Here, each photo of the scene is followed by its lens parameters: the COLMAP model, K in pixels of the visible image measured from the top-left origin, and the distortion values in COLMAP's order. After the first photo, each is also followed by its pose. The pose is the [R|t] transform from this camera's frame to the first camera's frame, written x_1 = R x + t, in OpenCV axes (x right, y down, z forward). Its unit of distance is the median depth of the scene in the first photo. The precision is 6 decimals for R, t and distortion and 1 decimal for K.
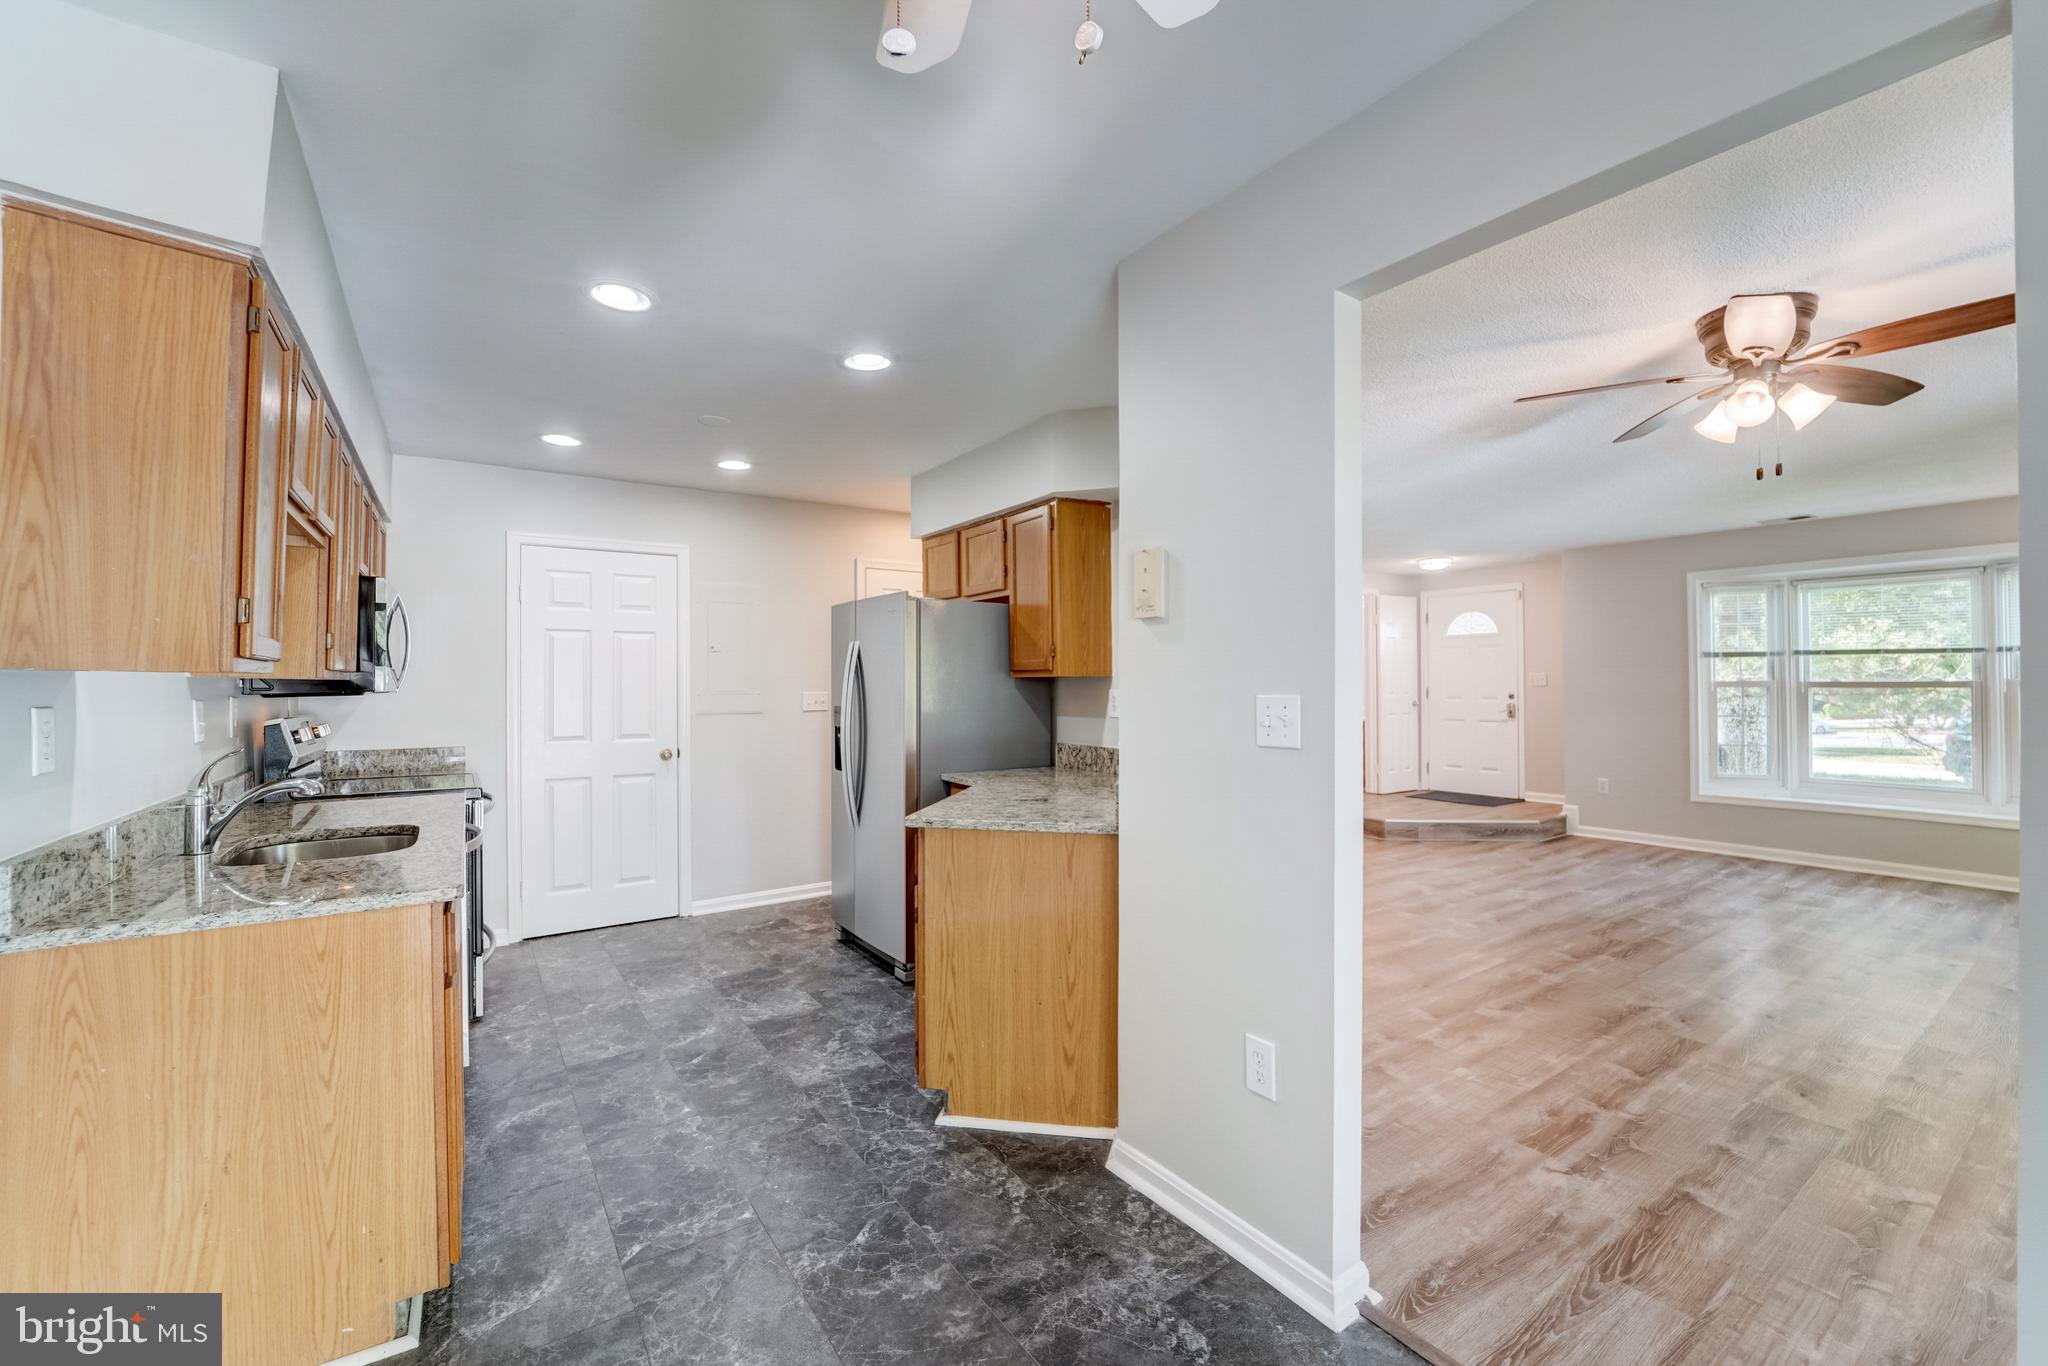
lens RADIAL K [[832.4, 0, 1037.3], [0, 832.4, 677.3], [0, 0, 1]] dist [-0.022166, 0.000200]
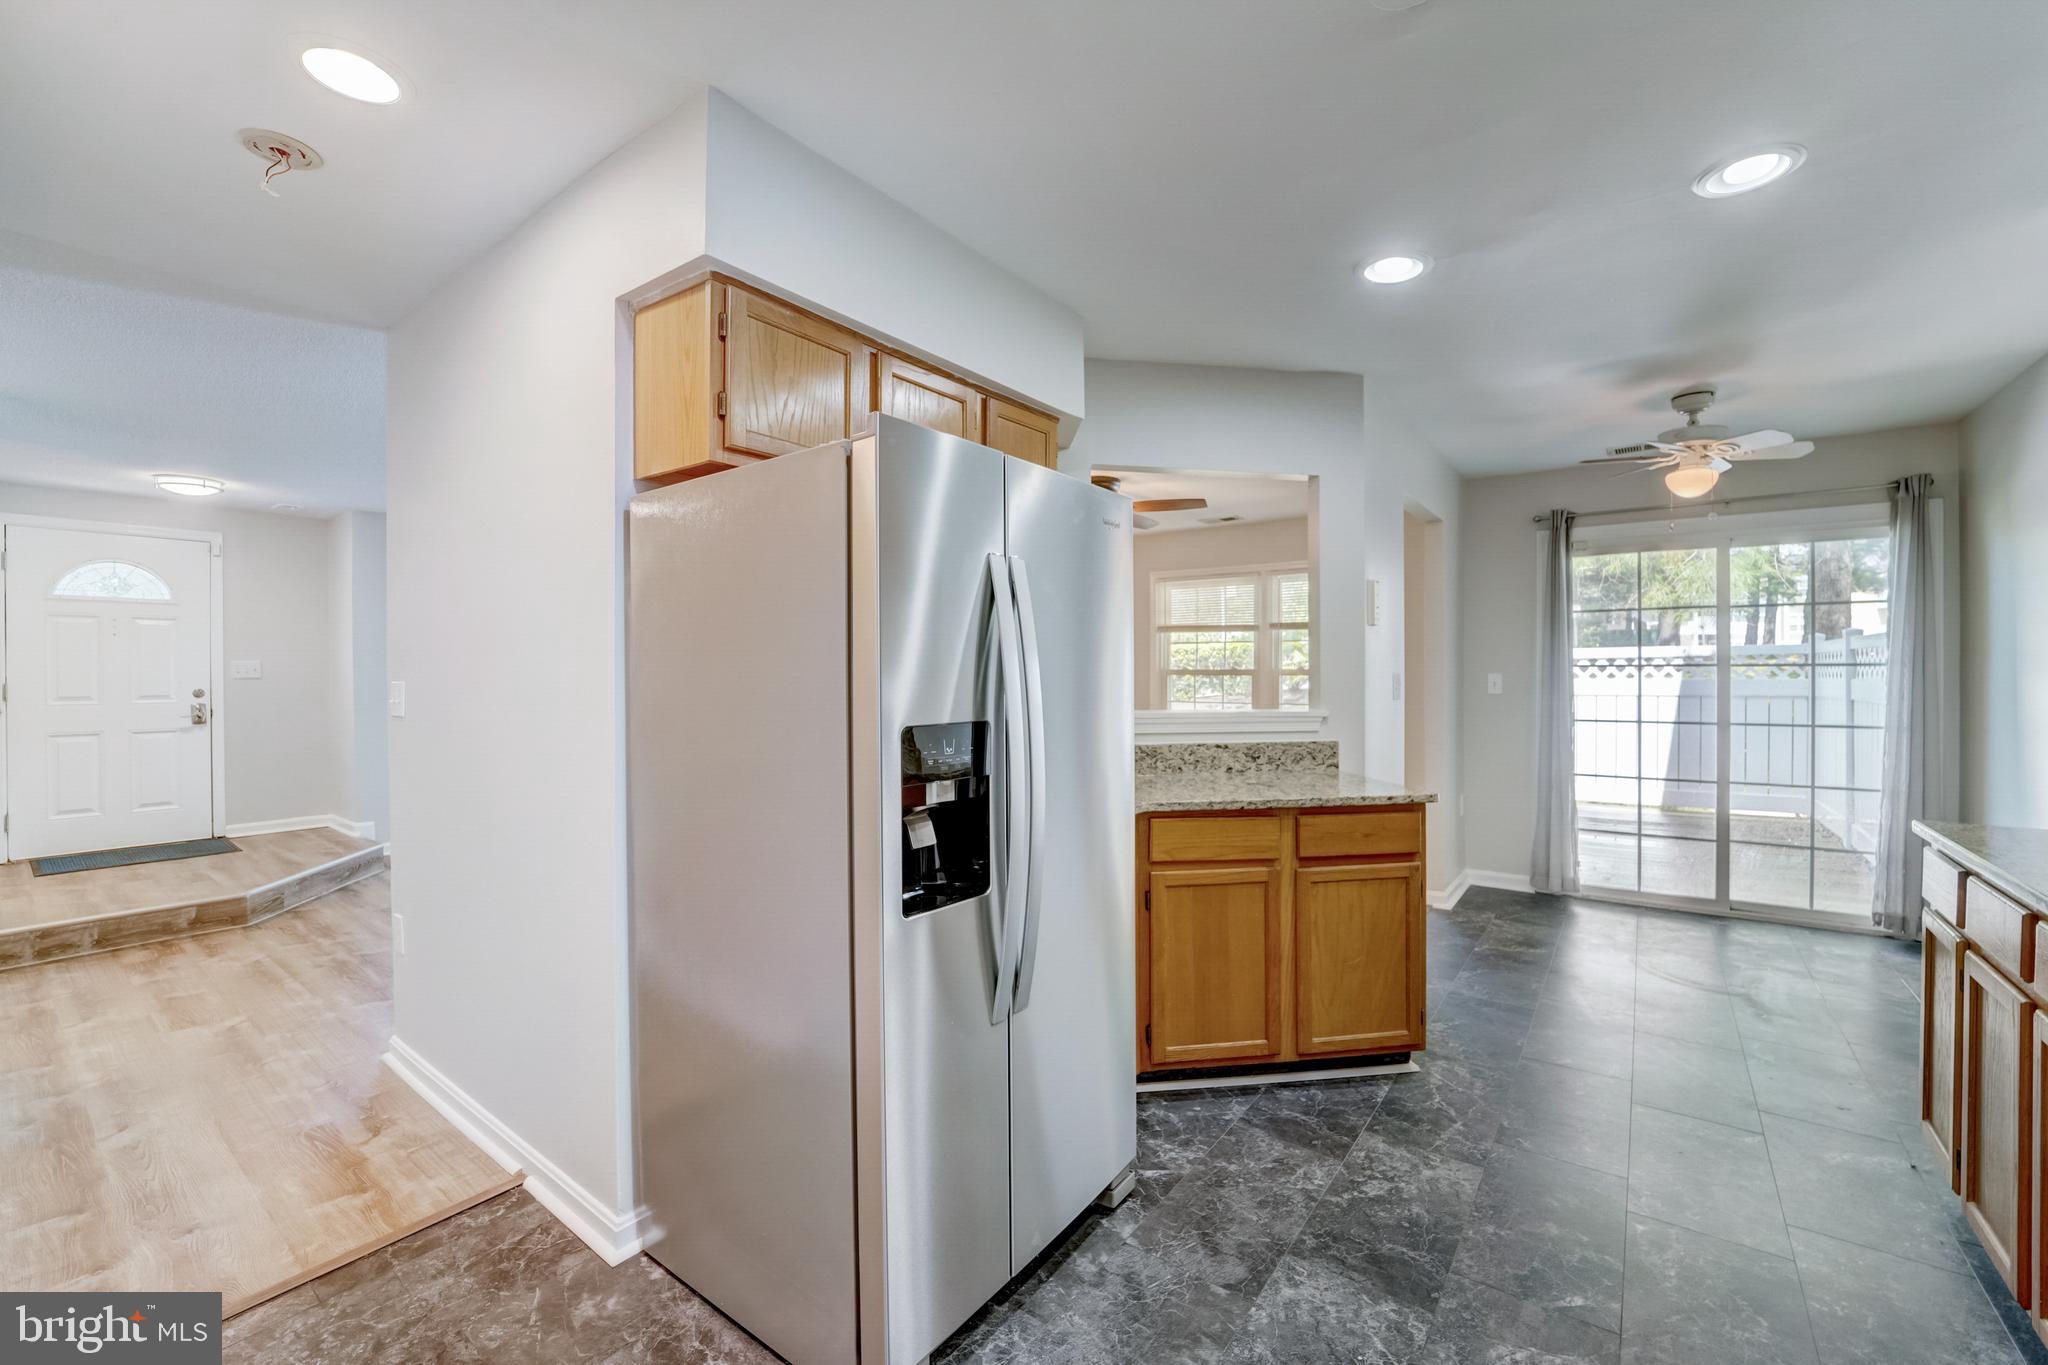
lens RADIAL K [[832.4, 0, 1035.7], [0, 832.4, 676.9], [0, 0, 1]] dist [-0.022166, 0.000200]
pose [[-0.319189, 0.000858, 0.947691, -0.641409], [-0.003155, 0.999993, -0.001968, 0.017555], [-0.947686, -0.003618, -0.319184, 1.185165]]
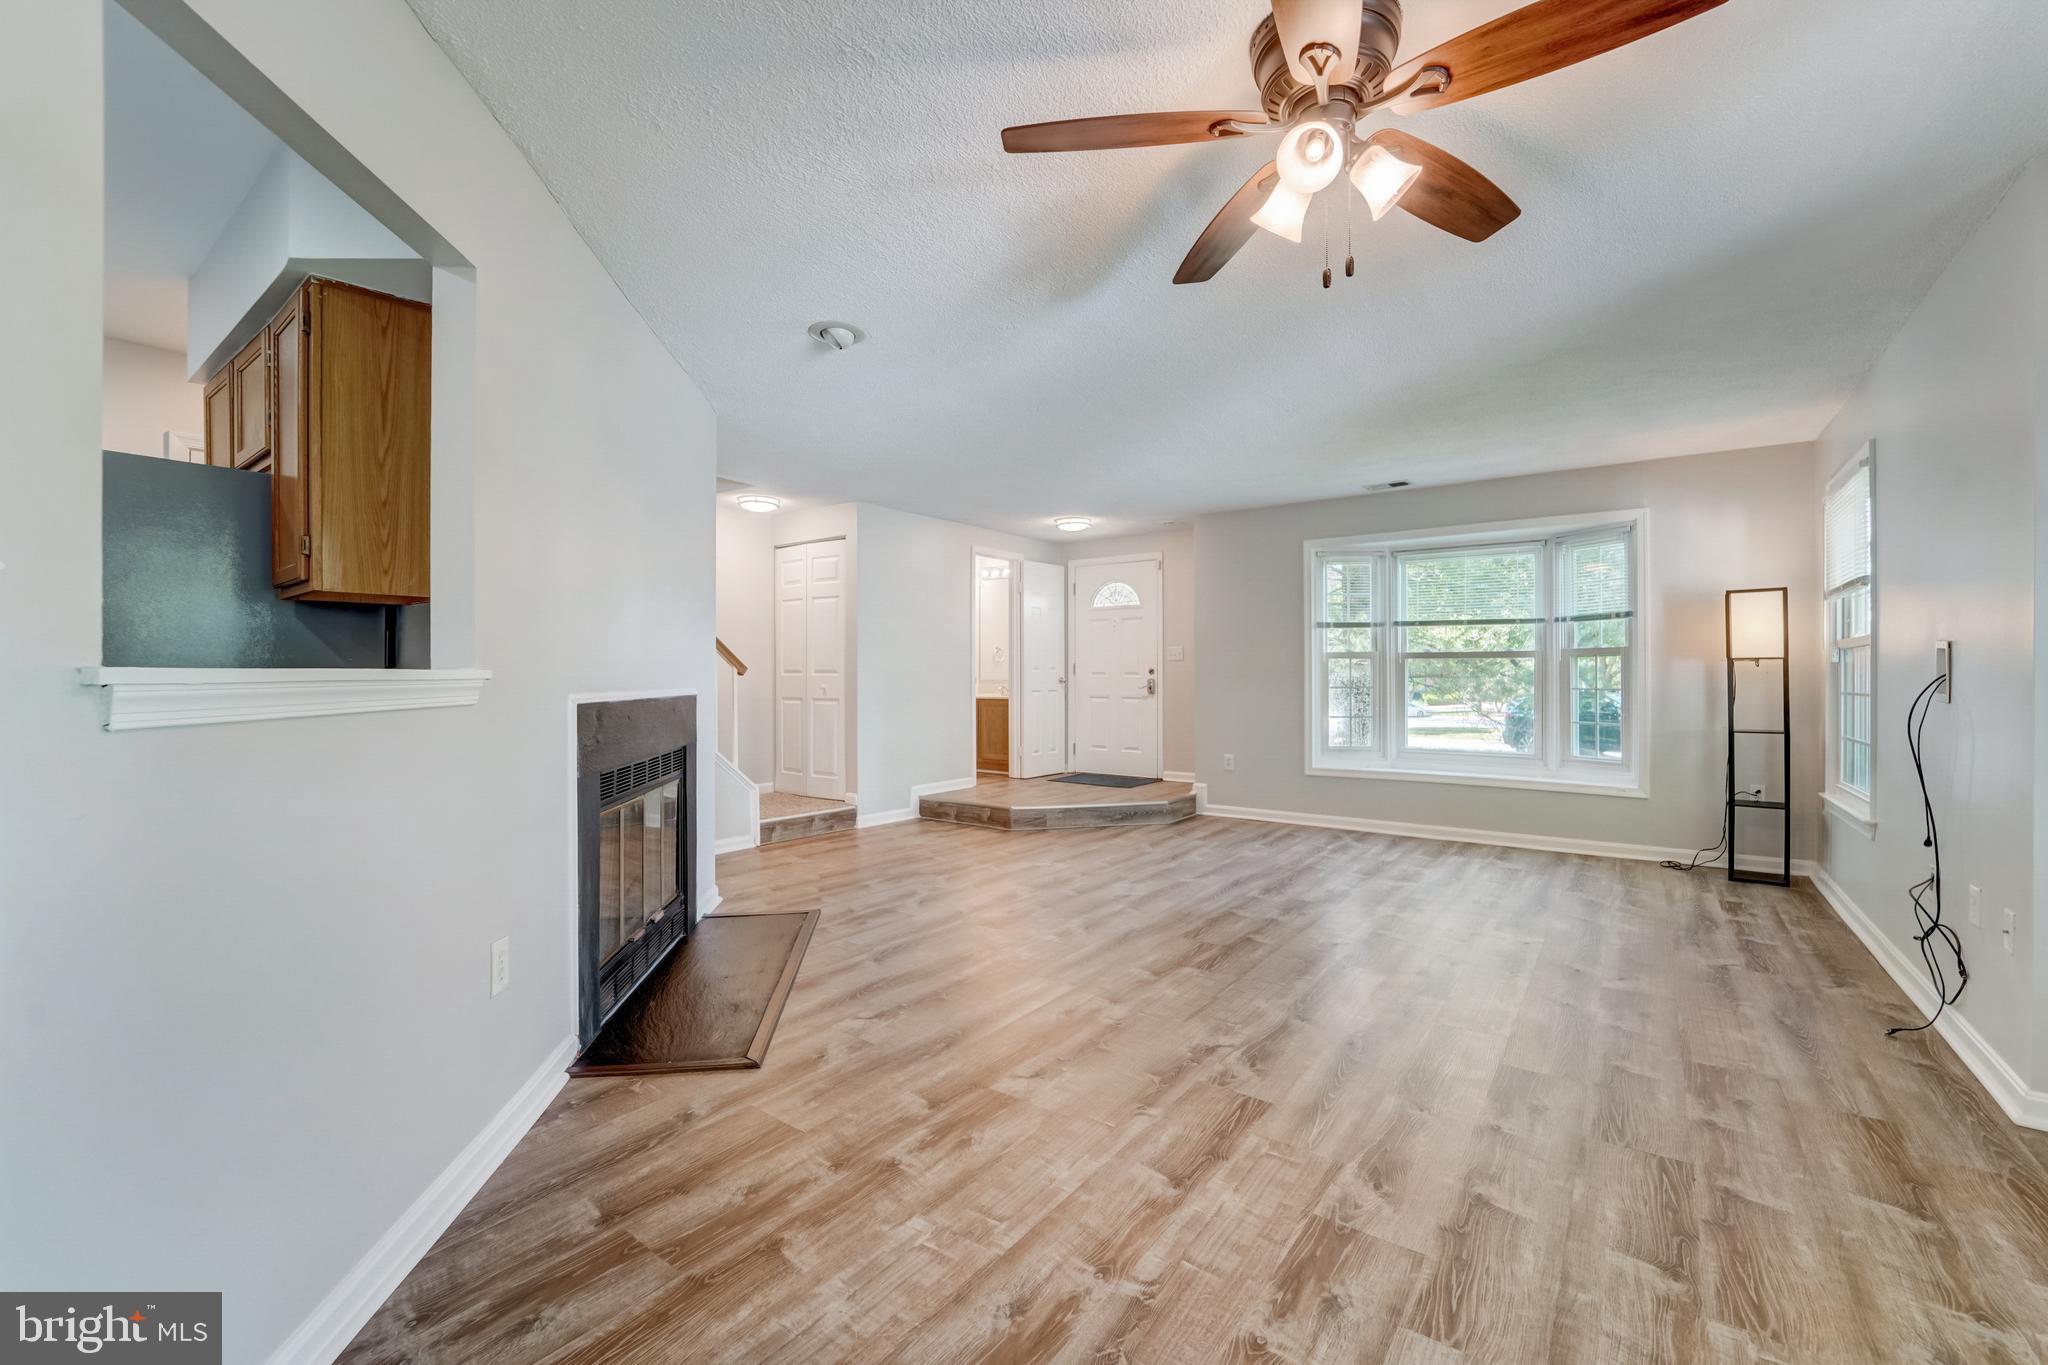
lens RADIAL K [[832.4, 0, 1038.1], [0, 832.4, 676.6], [0, 0, 1]] dist [-0.022166, 0.000200]
pose [[0.945376, 0.004038, 0.325957, 0.295003], [-0.006887, 0.999948, 0.007587, 0.048513], [-0.325909, -0.009417, 0.945354, 0.290835]]
